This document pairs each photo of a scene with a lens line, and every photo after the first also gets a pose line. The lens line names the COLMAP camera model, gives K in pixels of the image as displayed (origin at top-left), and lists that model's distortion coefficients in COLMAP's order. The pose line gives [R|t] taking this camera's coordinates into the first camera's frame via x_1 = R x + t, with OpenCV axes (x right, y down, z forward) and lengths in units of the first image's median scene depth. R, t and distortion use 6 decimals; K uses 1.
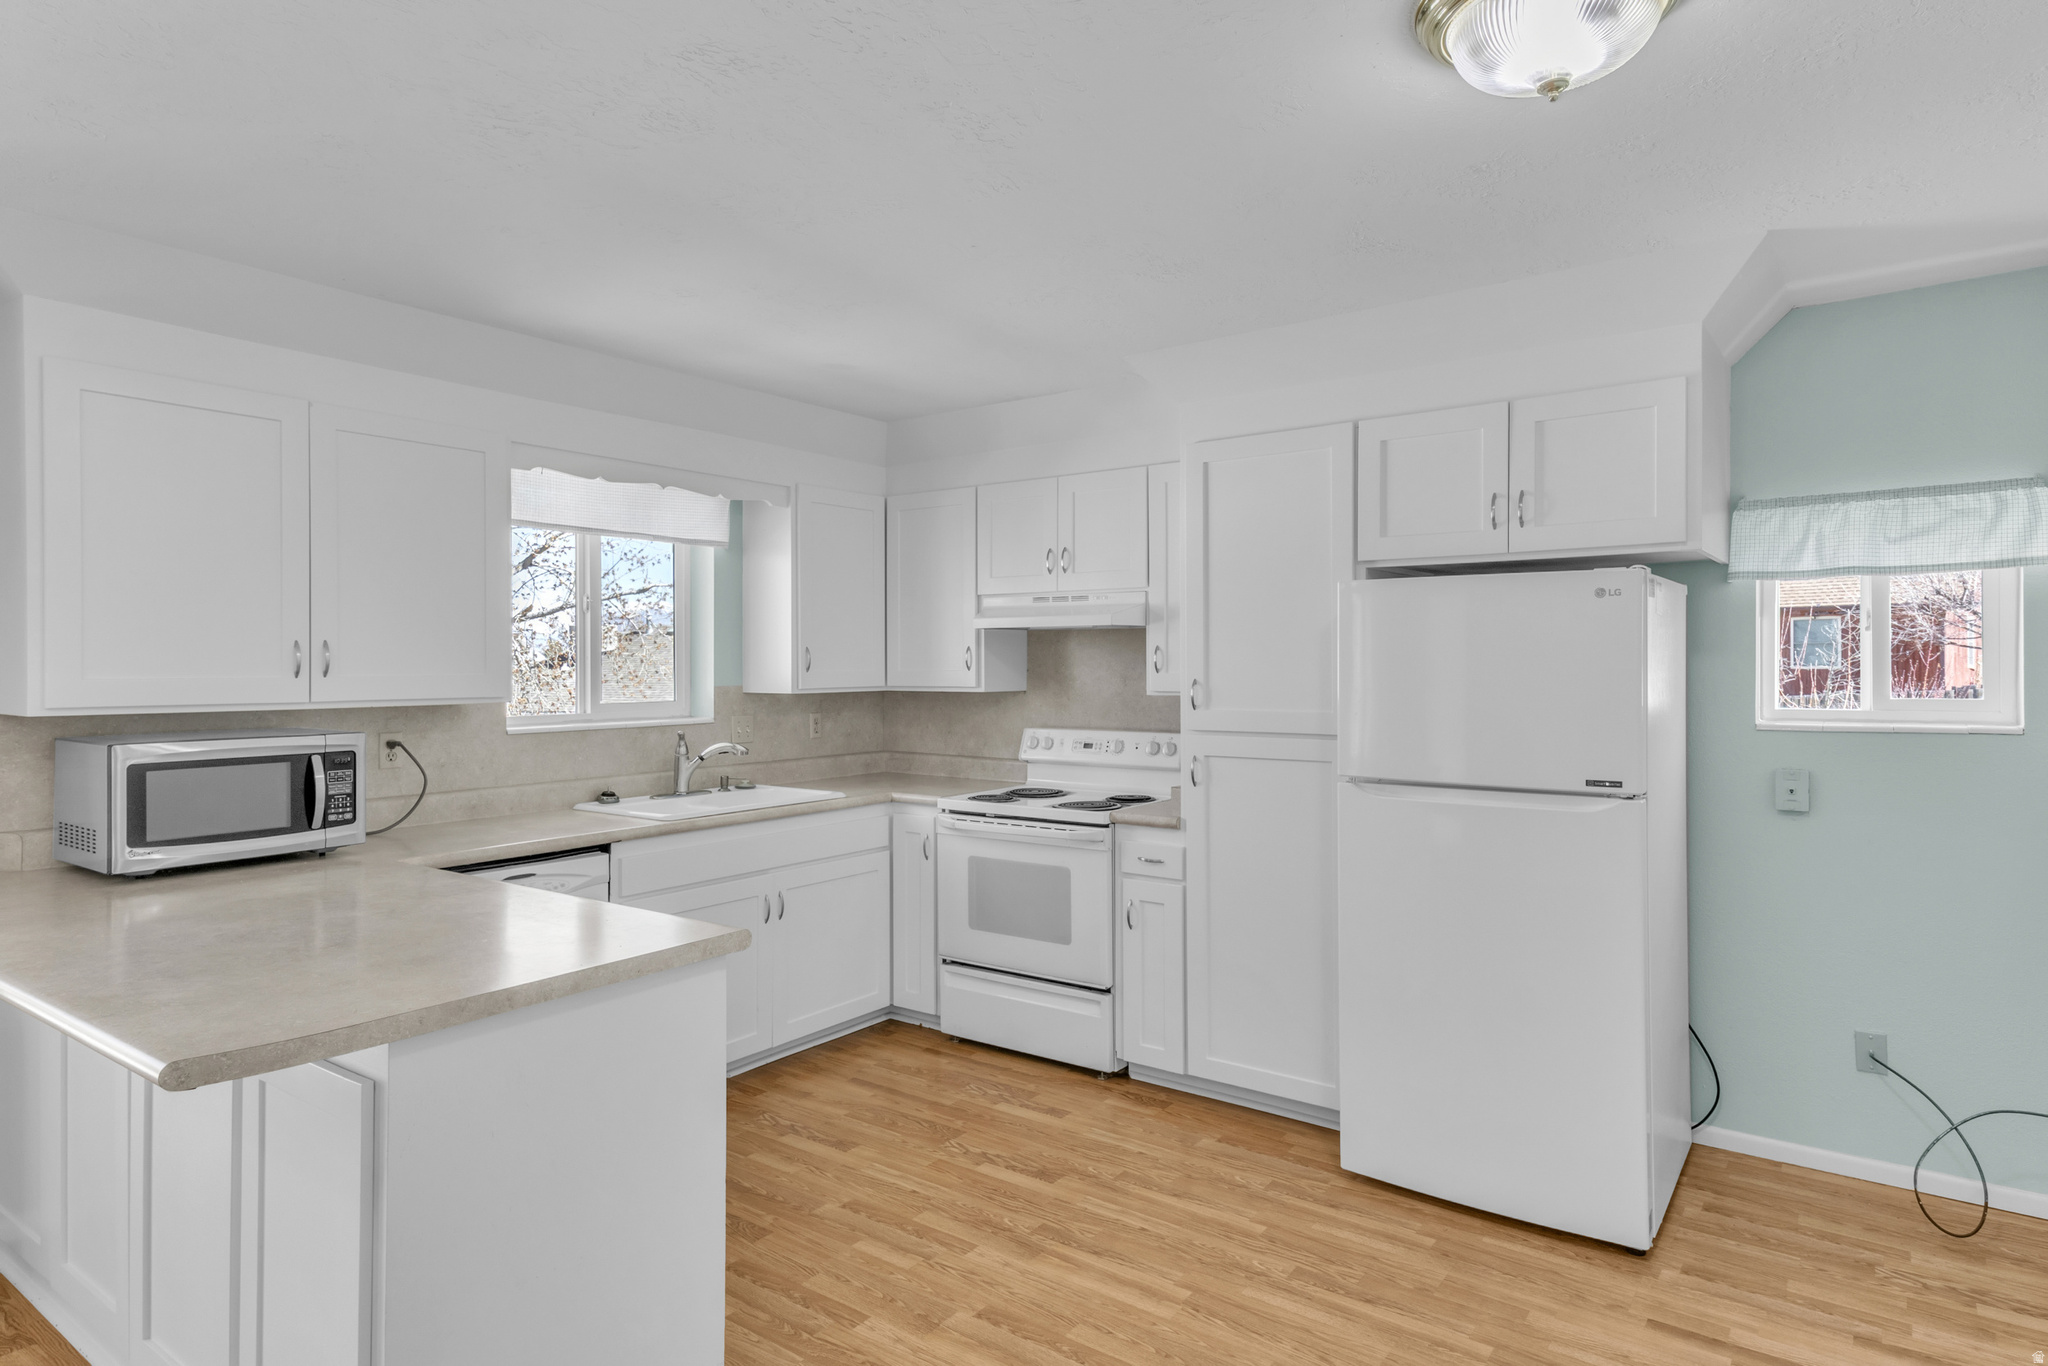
lens RADIAL K [[1168.8, 0, 1011.5], [0, 1168.8, 667.5], [0, 0, 1]] dist [0.047769, 0.000437]
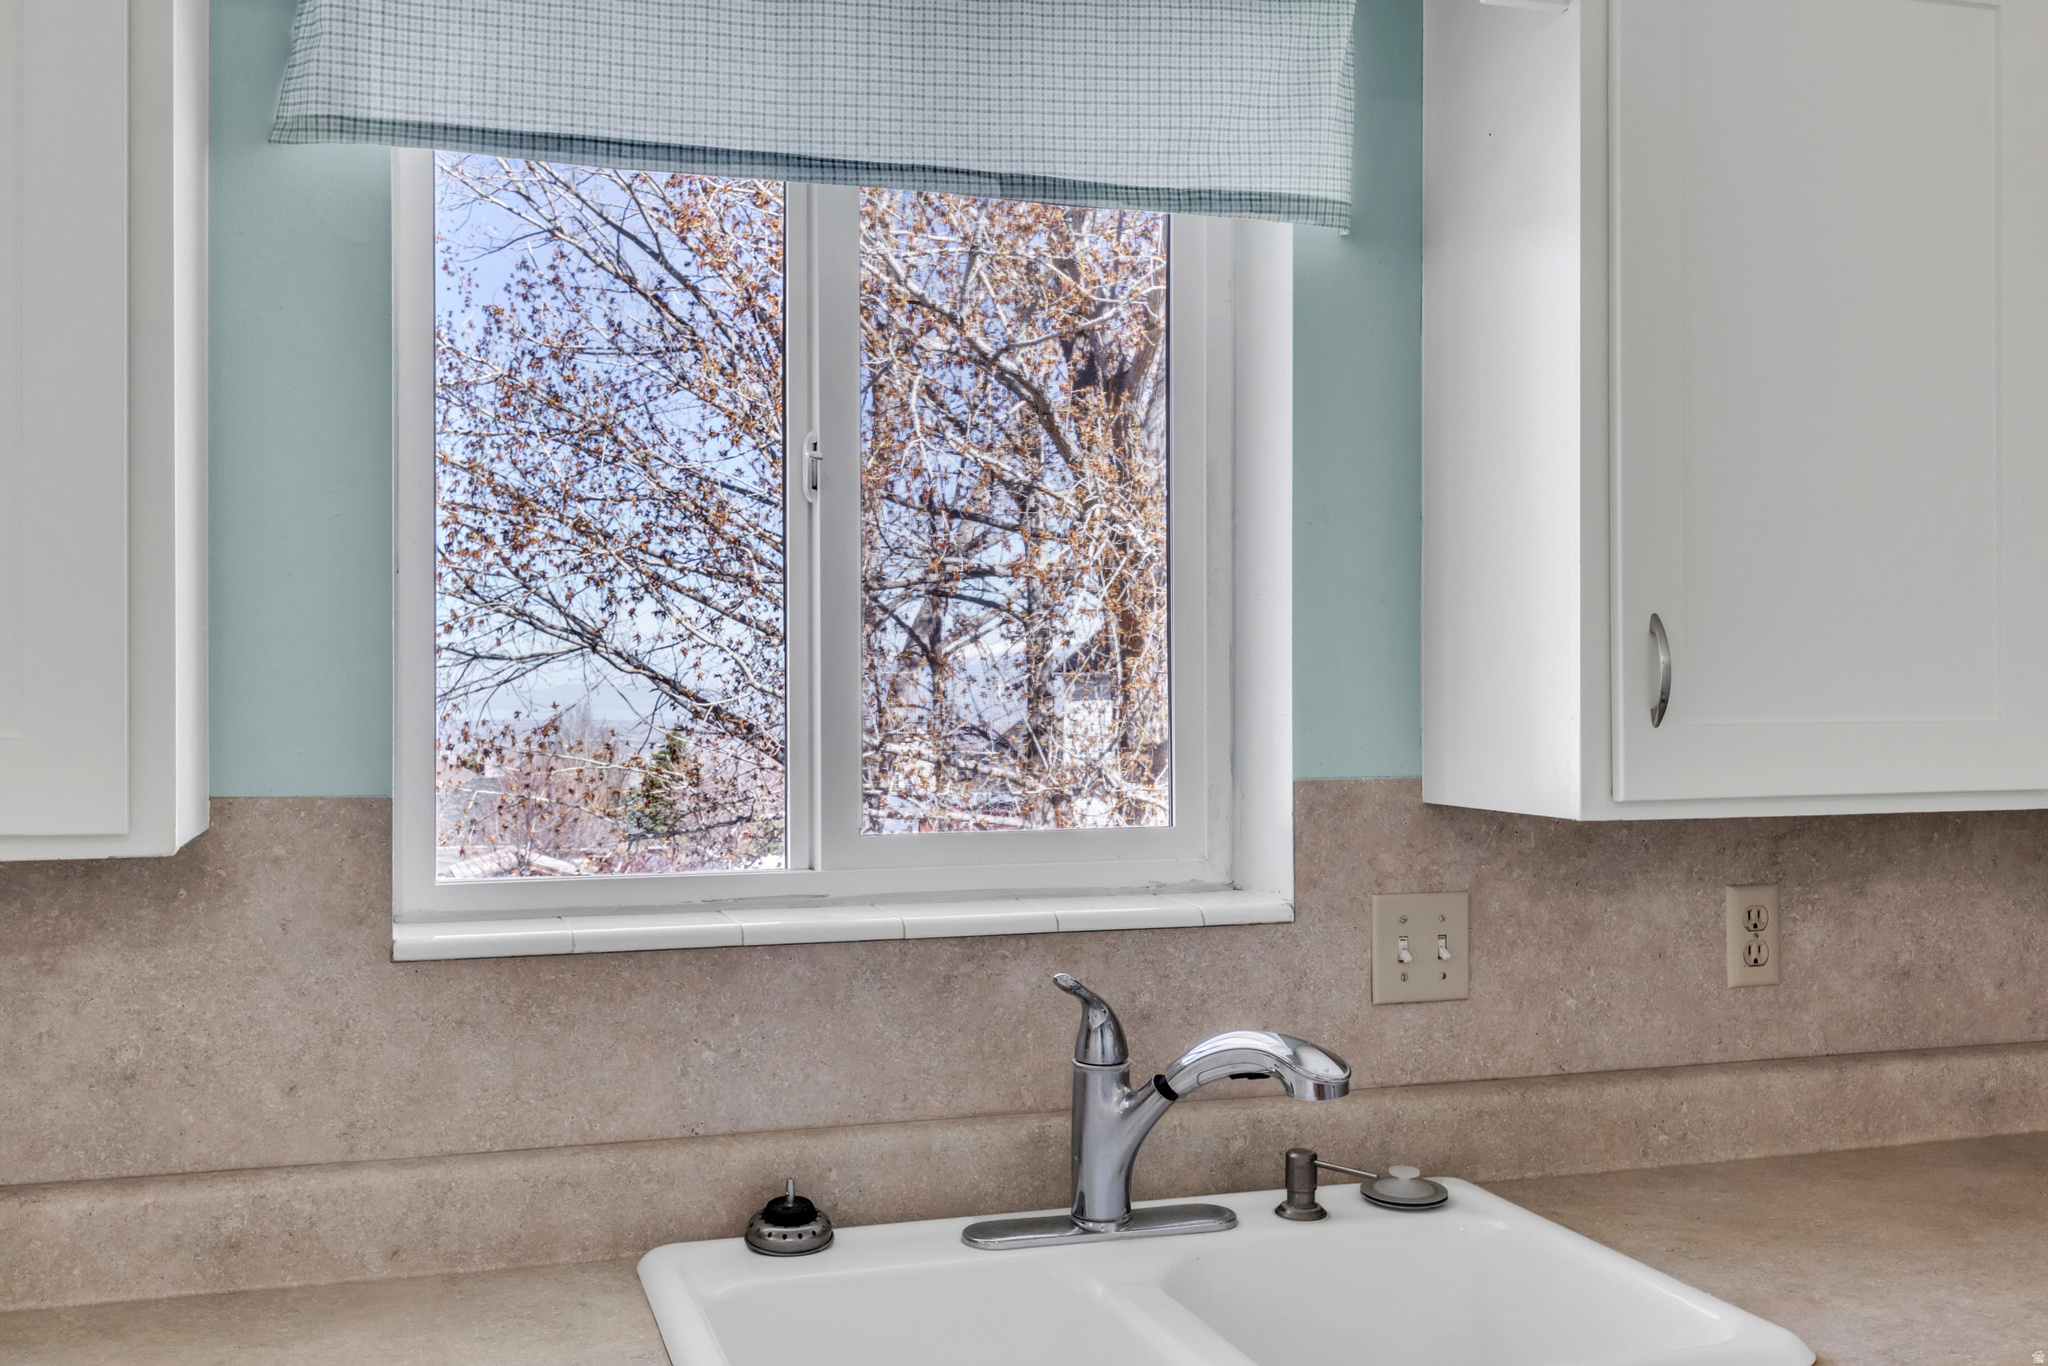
lens RADIAL K [[1959.1, 0, 1024.0], [0, 1959.1, 683.0], [0, 0, 1]] dist [0.005370, -0.012051]
pose [[0.814146, -0.000575, -0.580660, -0.065283], [-0.002520, 0.999987, -0.004524, -0.002615], [0.580655, 0.005146, 0.814134, 0.730522]]
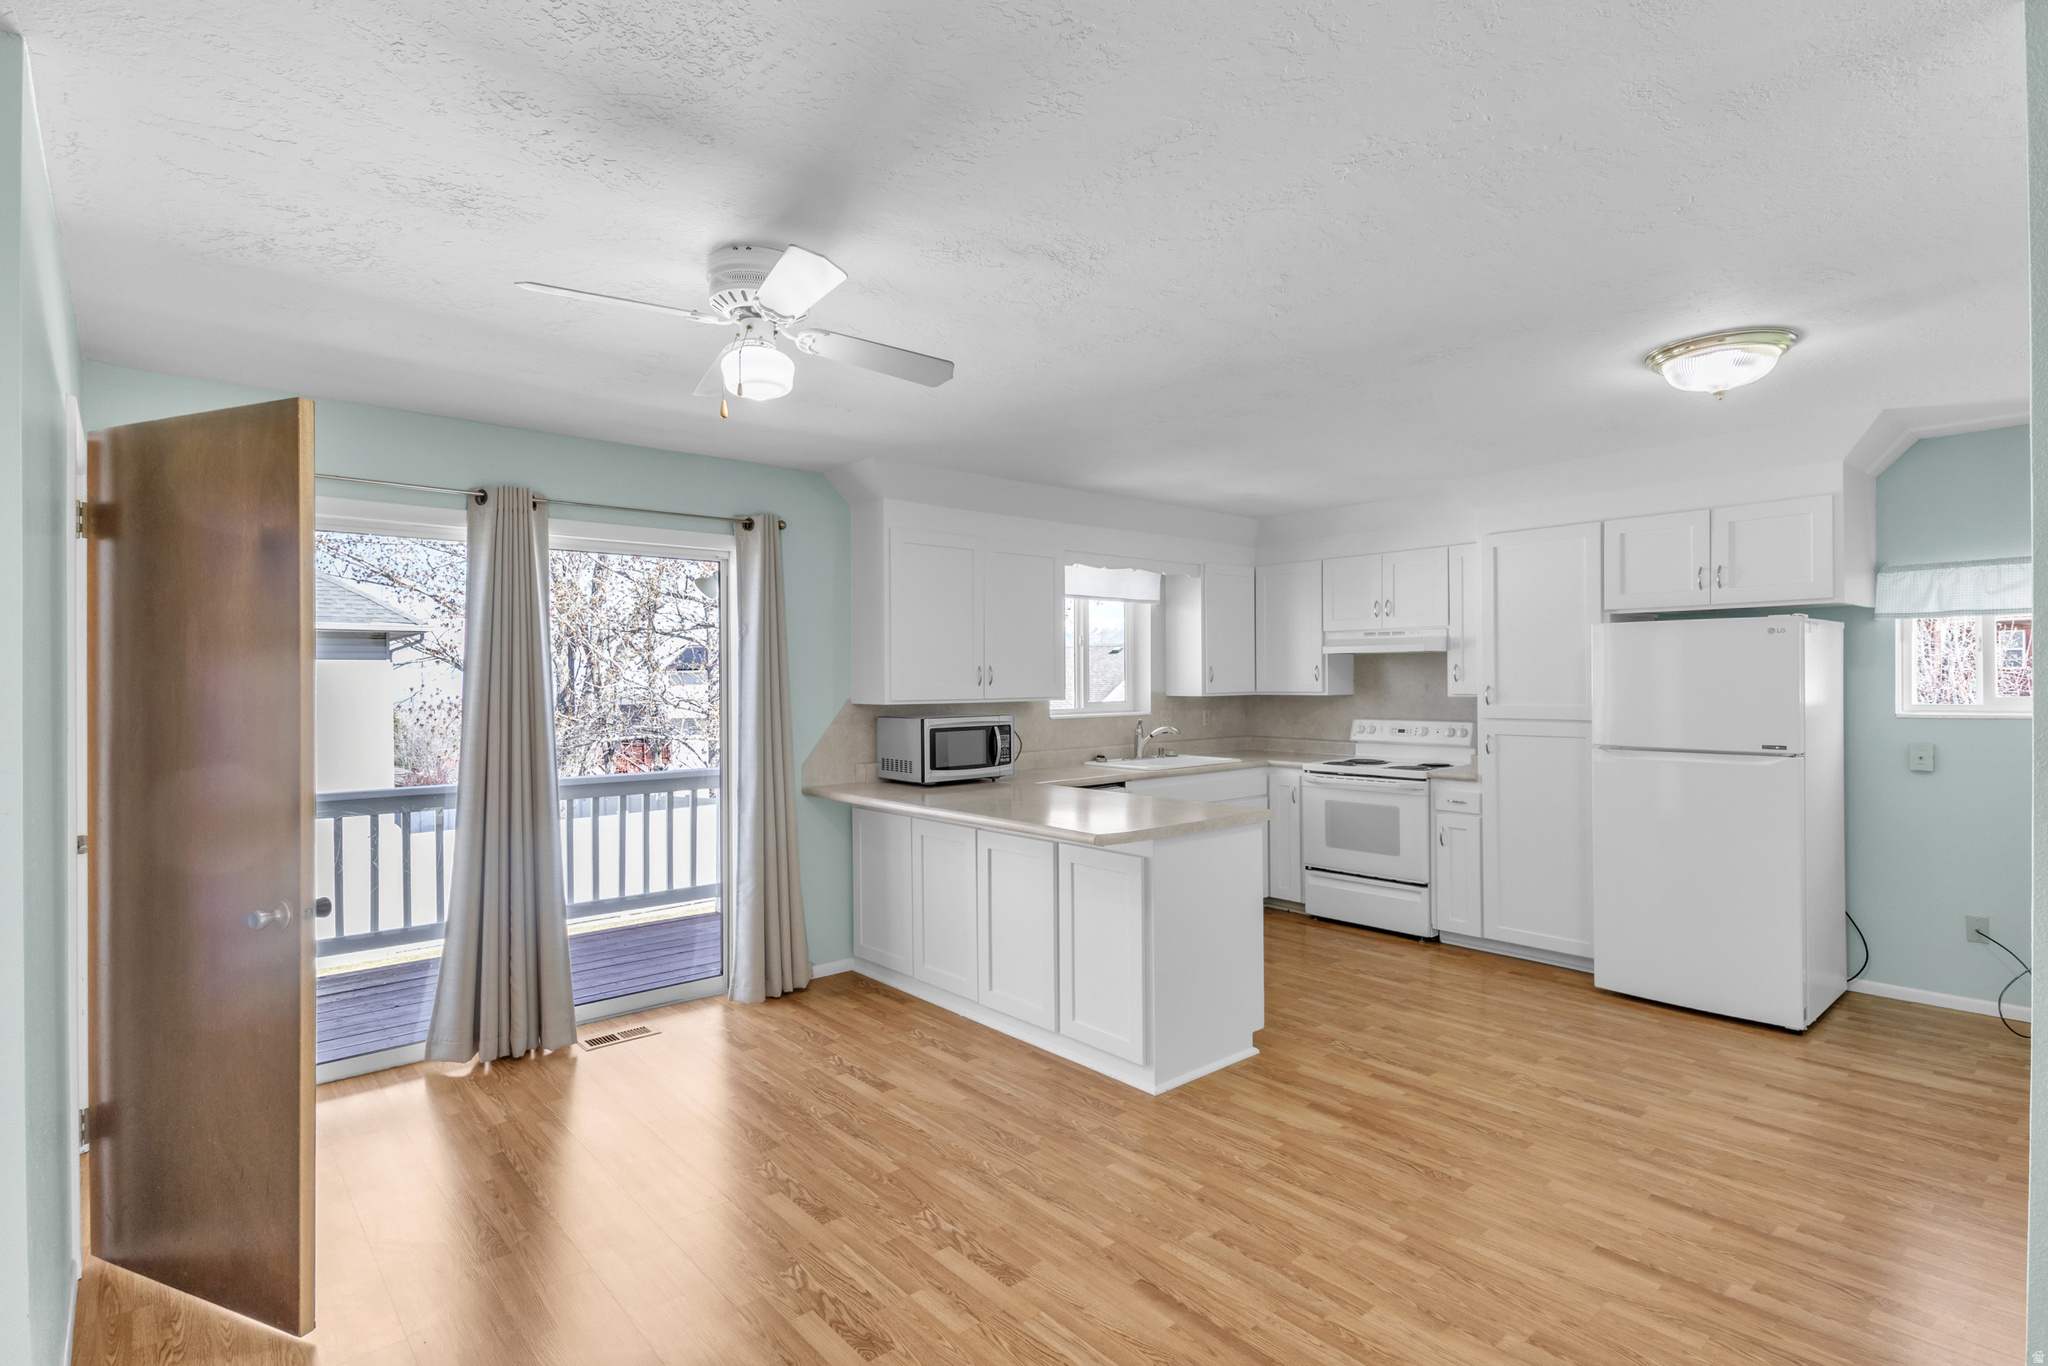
lens RADIAL K [[1007.6, 0, 1024.0], [0, 1007.6, 683.0], [0, 0, 1]] dist [0.021228, -0.000949]
pose [[0.977698, -0.003827, -0.209981, -0.158718], [0.004076, 0.999991, 0.000749, 0.002696], [0.209976, -0.001589, 0.977705, -0.434114]]
